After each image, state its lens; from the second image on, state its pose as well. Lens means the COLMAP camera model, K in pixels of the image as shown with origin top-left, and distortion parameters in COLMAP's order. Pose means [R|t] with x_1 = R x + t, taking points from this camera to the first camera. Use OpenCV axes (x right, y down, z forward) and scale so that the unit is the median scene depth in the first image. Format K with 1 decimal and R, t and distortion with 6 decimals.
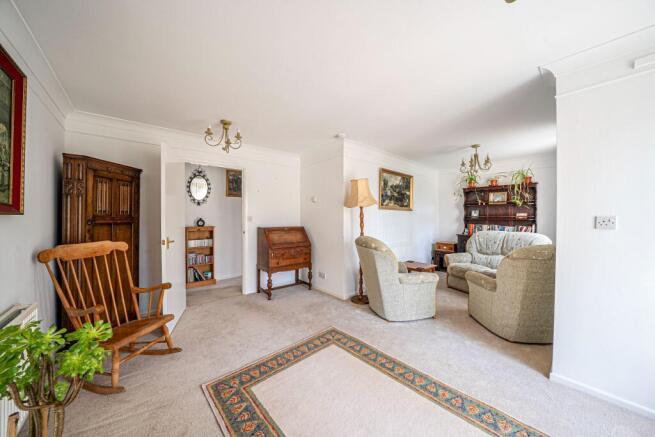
lens RADIAL K [[223.8, 0, 327.5], [0, 223.8, 218.5], [0, 0, 1]] dist [-0.023208, 0.002632]
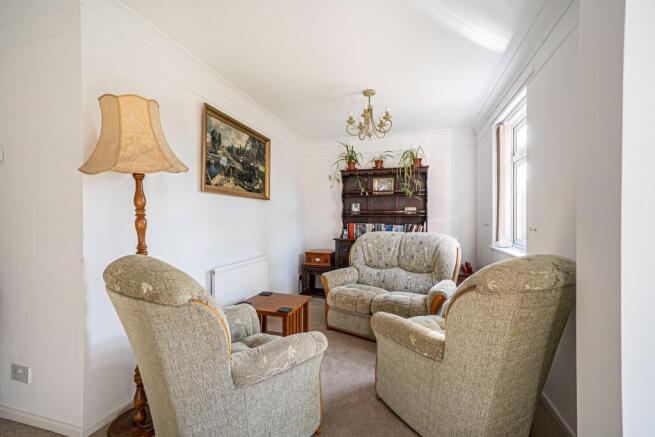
lens RADIAL K [[298.8, 0, 327.5], [0, 298.8, 218.5], [0, 0, 1]] dist [-0.001228, -0.000073]
pose [[0.849346, -0.002497, 0.527831, 0.115433], [0.003964, 0.999991, -0.001648, 0.015478], [-0.527822, 0.003492, 0.849348, 0.301940]]
